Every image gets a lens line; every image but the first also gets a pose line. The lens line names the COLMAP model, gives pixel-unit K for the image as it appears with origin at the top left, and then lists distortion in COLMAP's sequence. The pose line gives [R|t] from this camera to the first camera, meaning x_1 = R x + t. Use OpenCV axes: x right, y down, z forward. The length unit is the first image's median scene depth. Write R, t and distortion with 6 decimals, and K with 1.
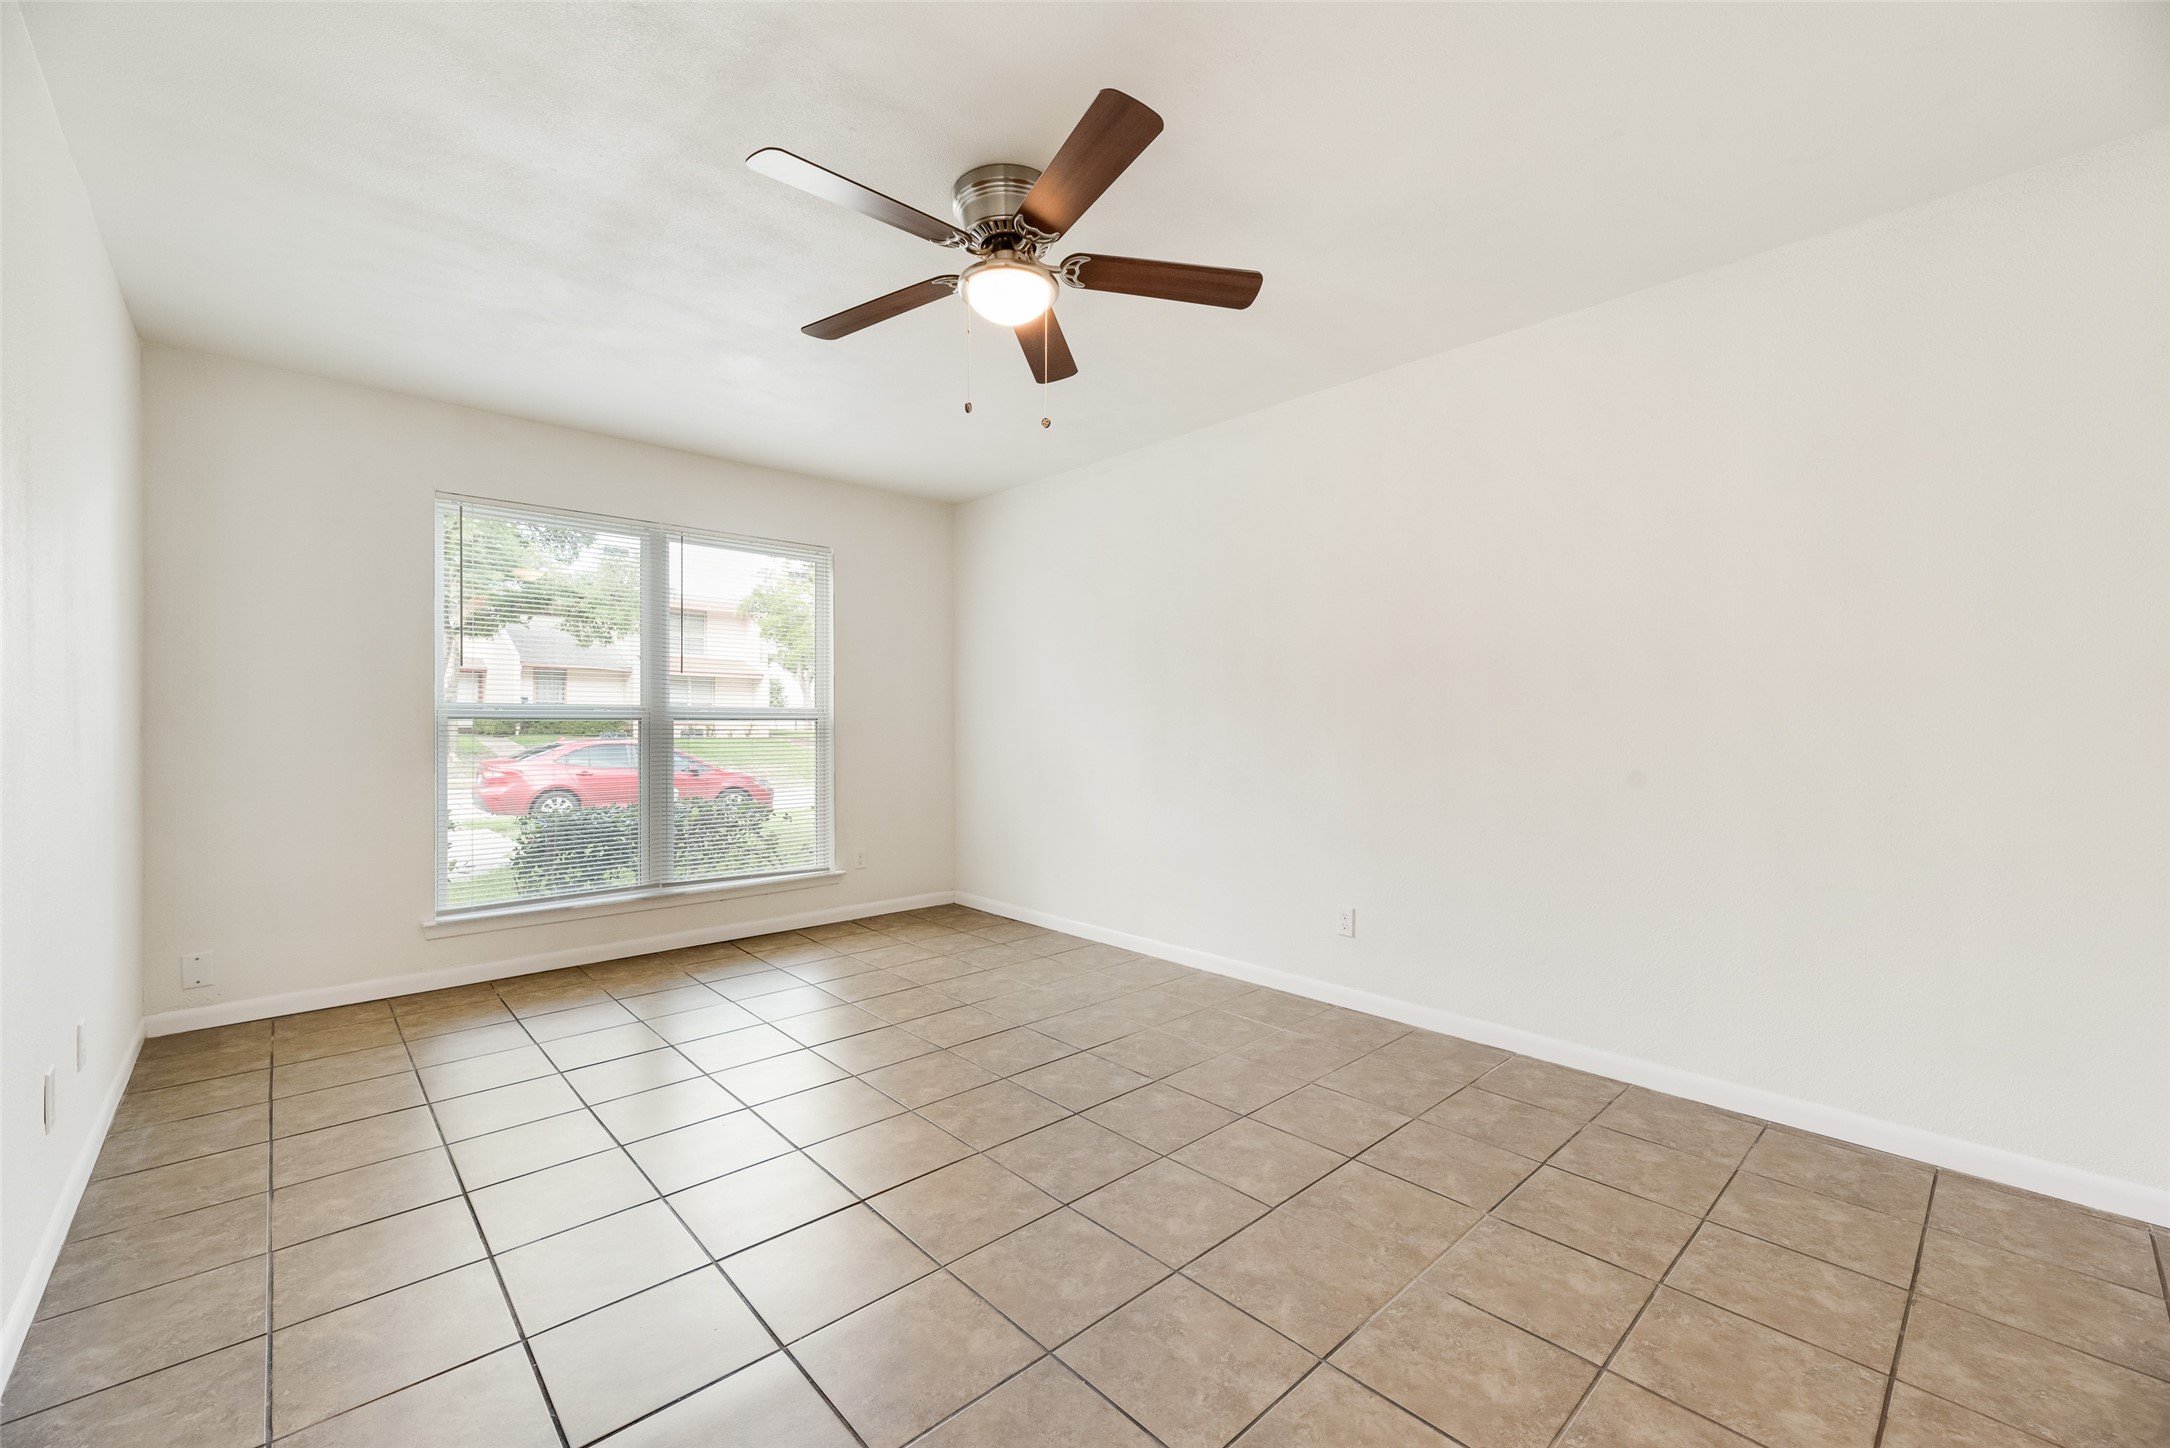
lens RADIAL K [[881.0, 0, 1085.0], [0, 881.0, 724.0], [0, 0, 1]] dist [0.001557, 0.000494]
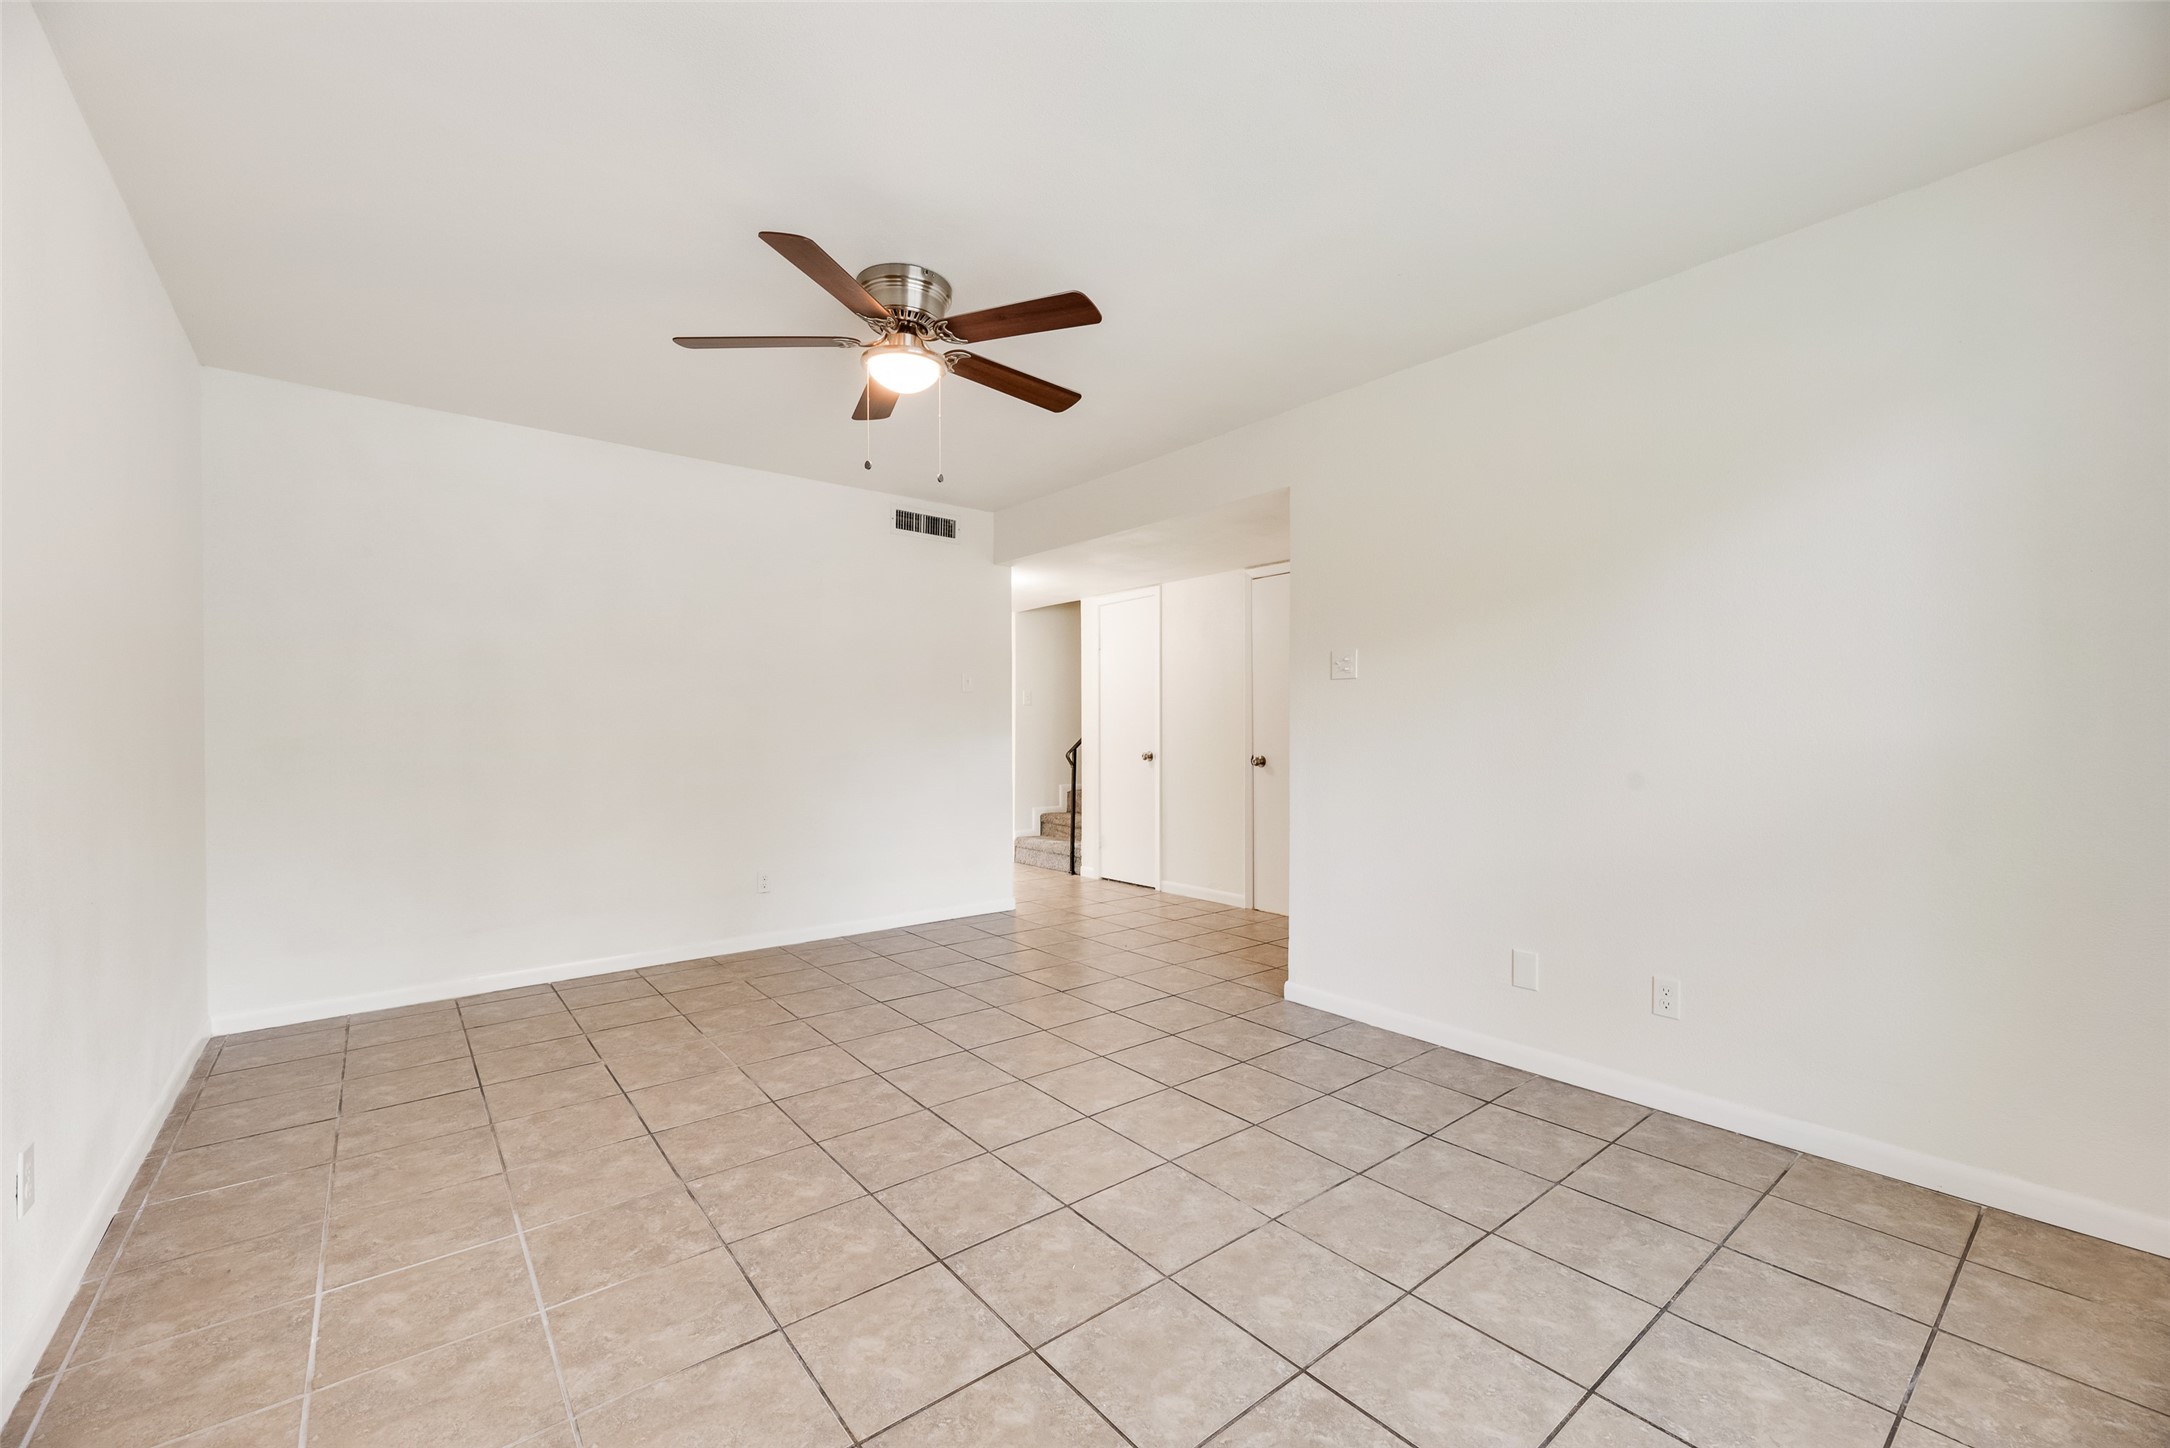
lens RADIAL K [[881.0, 0, 1085.0], [0, 881.0, 724.0], [0, 0, 1]] dist [0.001557, 0.000494]
pose [[-0.997893, 0.000876, 0.064870, -0.328609], [0.000416, 0.999975, -0.007105, -0.001784], [-0.064874, -0.007063, -0.997868, 1.761705]]
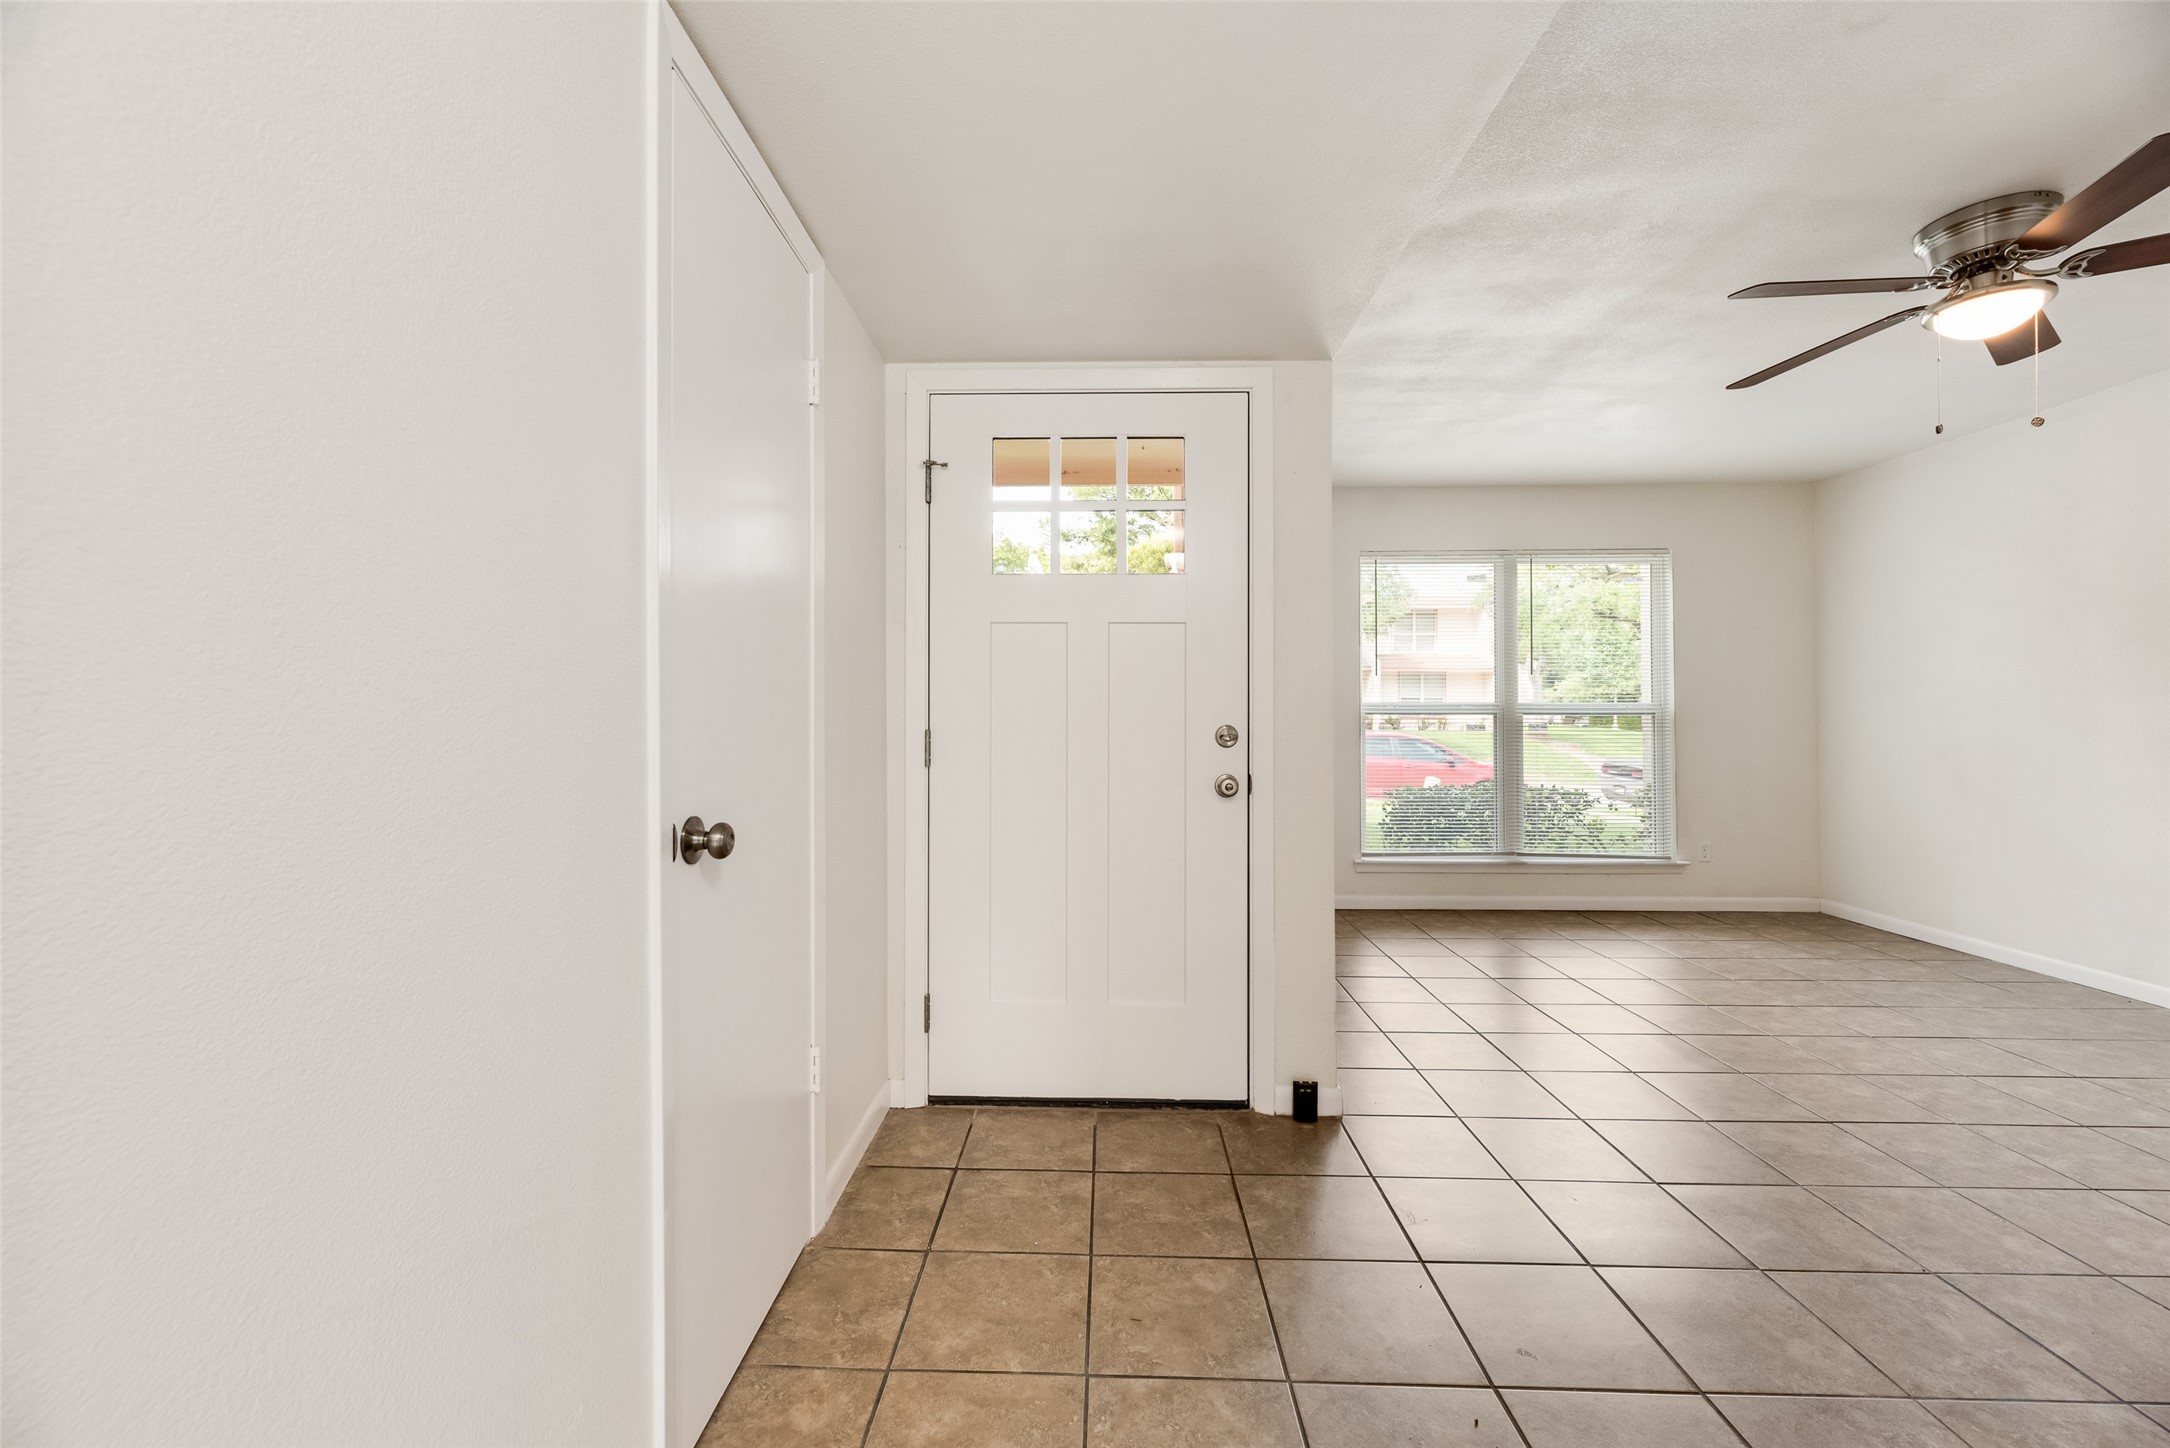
lens RADIAL K [[889.5, 0, 1065.1], [0, 889.5, 706.3], [0, 0, 1]] dist [0.000775, 0.000319]
pose [[0.709562, -0.006946, -0.704609, -0.101079], [0.000054, 0.999952, -0.009803, -0.006811], [0.704643, 0.006918, 0.709528, -0.436829]]
